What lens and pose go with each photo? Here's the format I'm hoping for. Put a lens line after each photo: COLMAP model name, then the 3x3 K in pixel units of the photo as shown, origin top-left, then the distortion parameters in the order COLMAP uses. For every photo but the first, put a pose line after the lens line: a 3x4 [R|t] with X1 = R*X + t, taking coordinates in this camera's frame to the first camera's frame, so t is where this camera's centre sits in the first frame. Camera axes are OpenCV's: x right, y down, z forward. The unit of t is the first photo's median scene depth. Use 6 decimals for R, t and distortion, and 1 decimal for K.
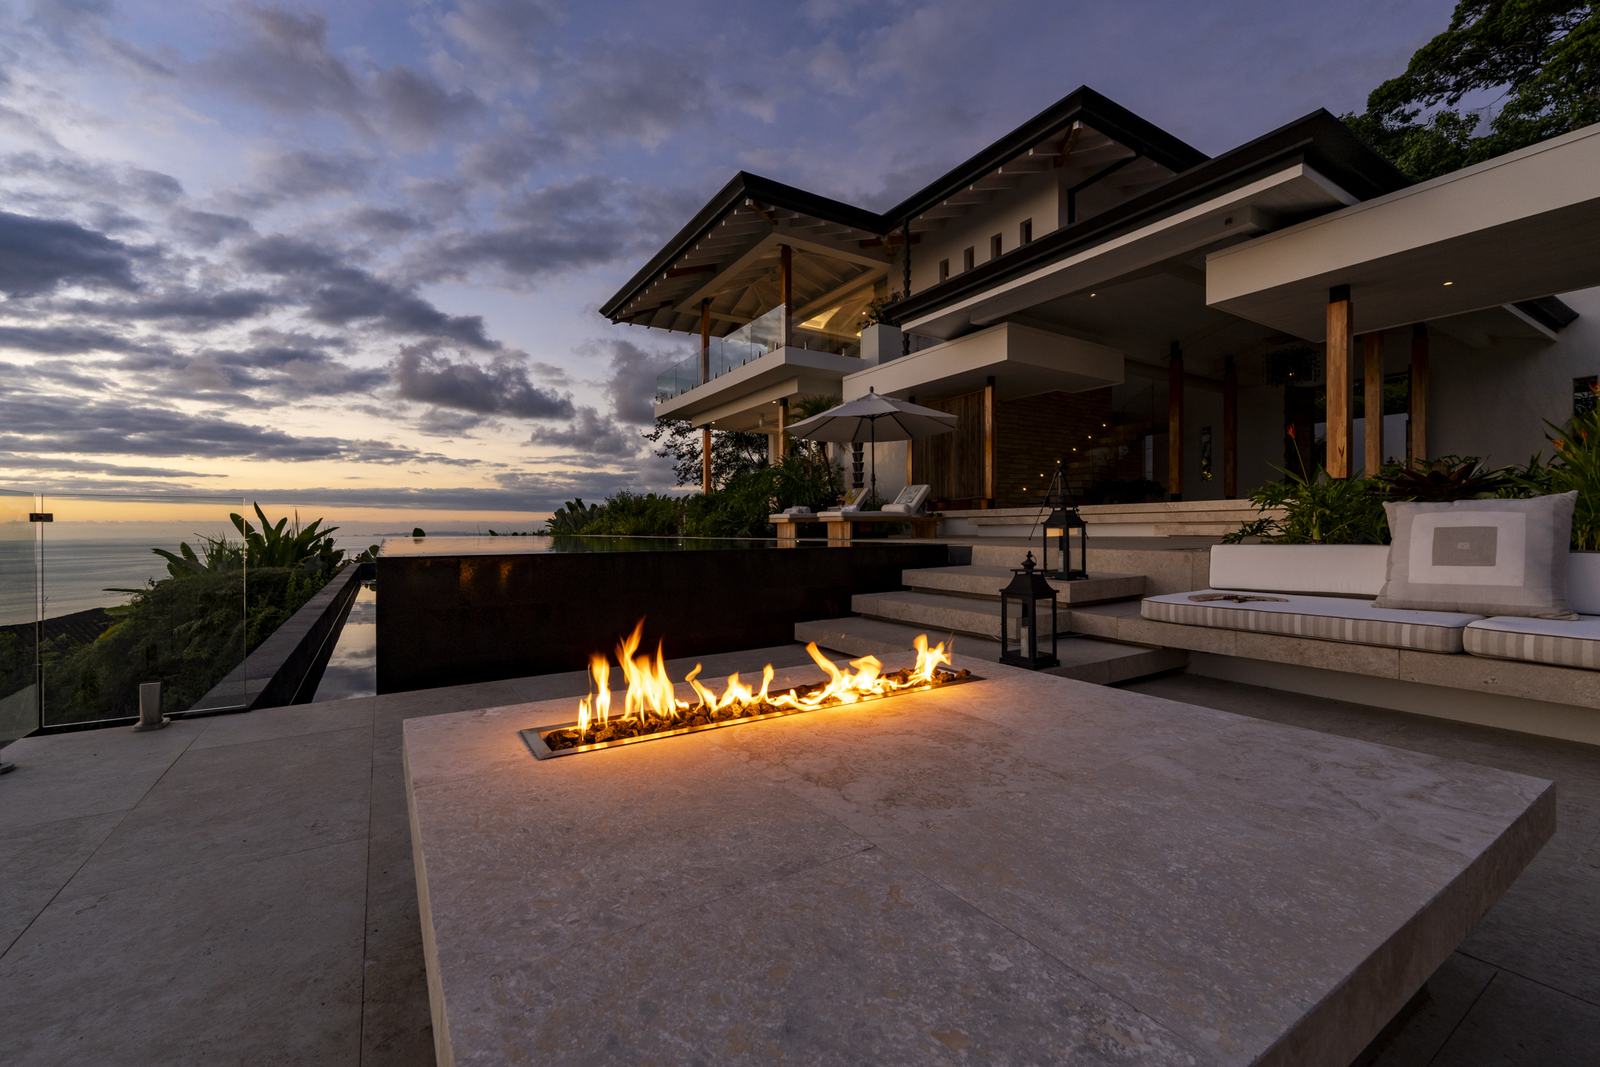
lens RADIAL K [[647.8, 0, 800.0], [0, 647.8, 533.5], [0, 0, 1]] dist [-0.000615, -0.000296]
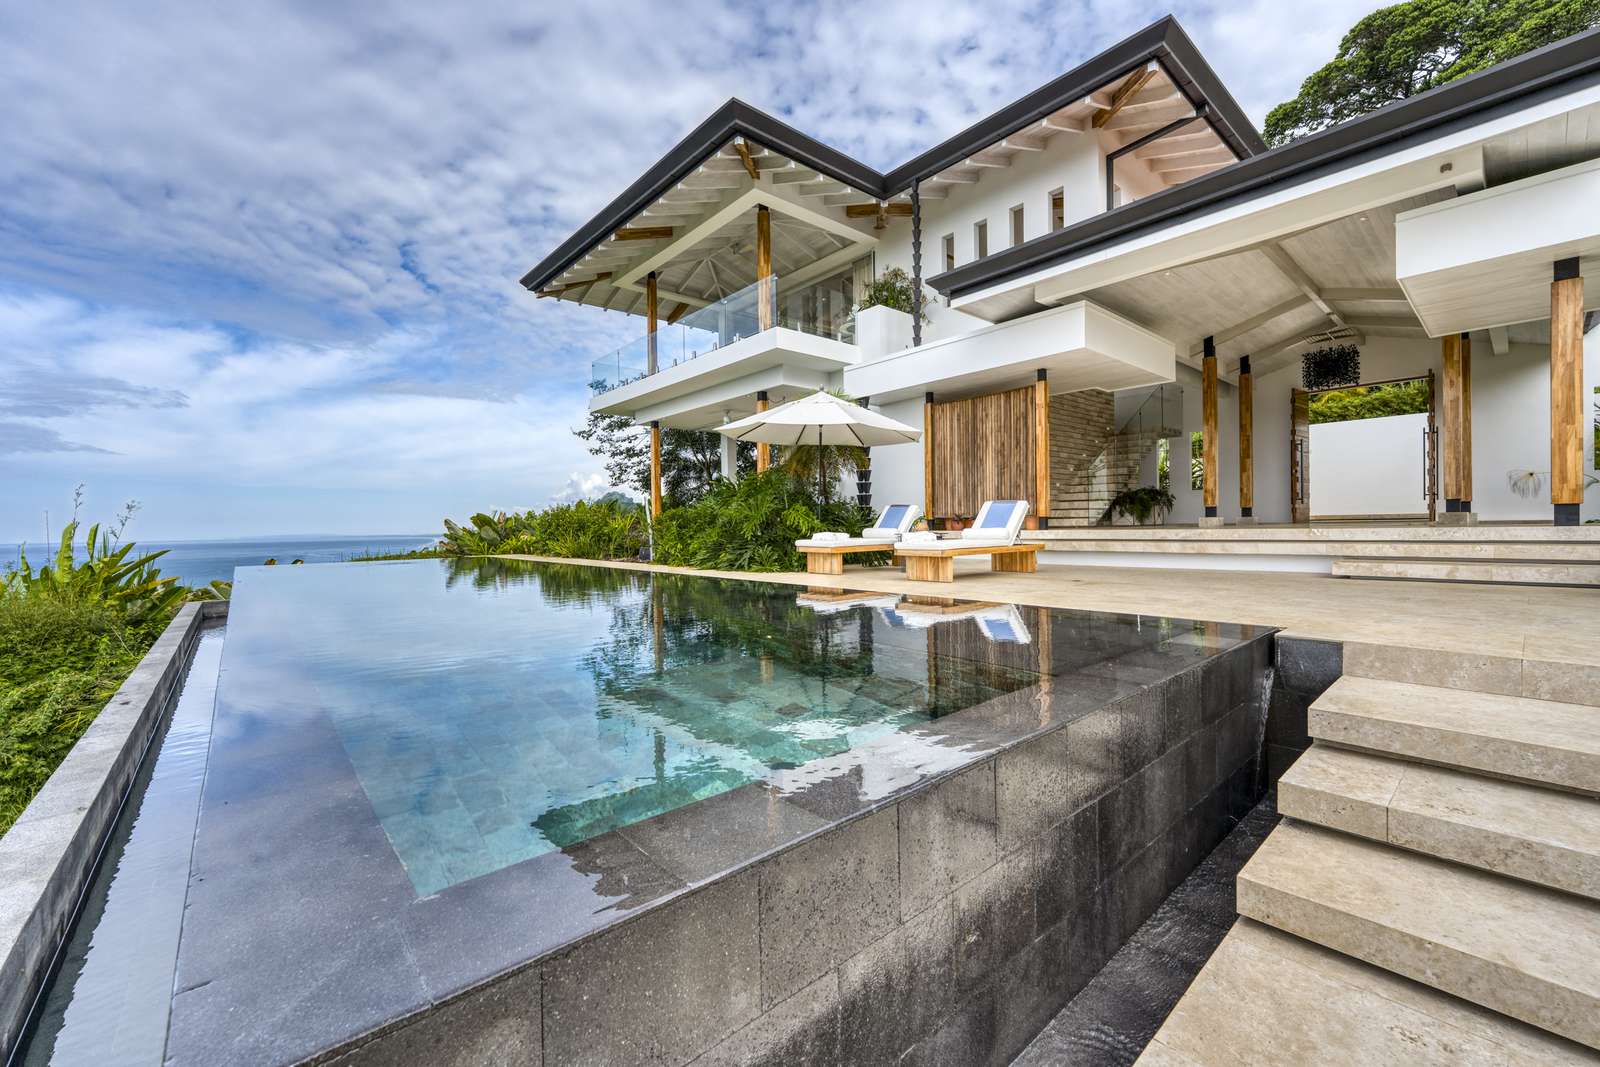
lens RADIAL K [[647.8, 0, 800.0], [0, 647.8, 533.5], [0, 0, 1]] dist [-0.000615, -0.000296]
pose [[0.990056, -0.011901, 0.140172, -0.072605], [0.011026, 0.999915, 0.007021, -0.023338], [-0.140244, -0.005405, 0.990102, 0.124950]]
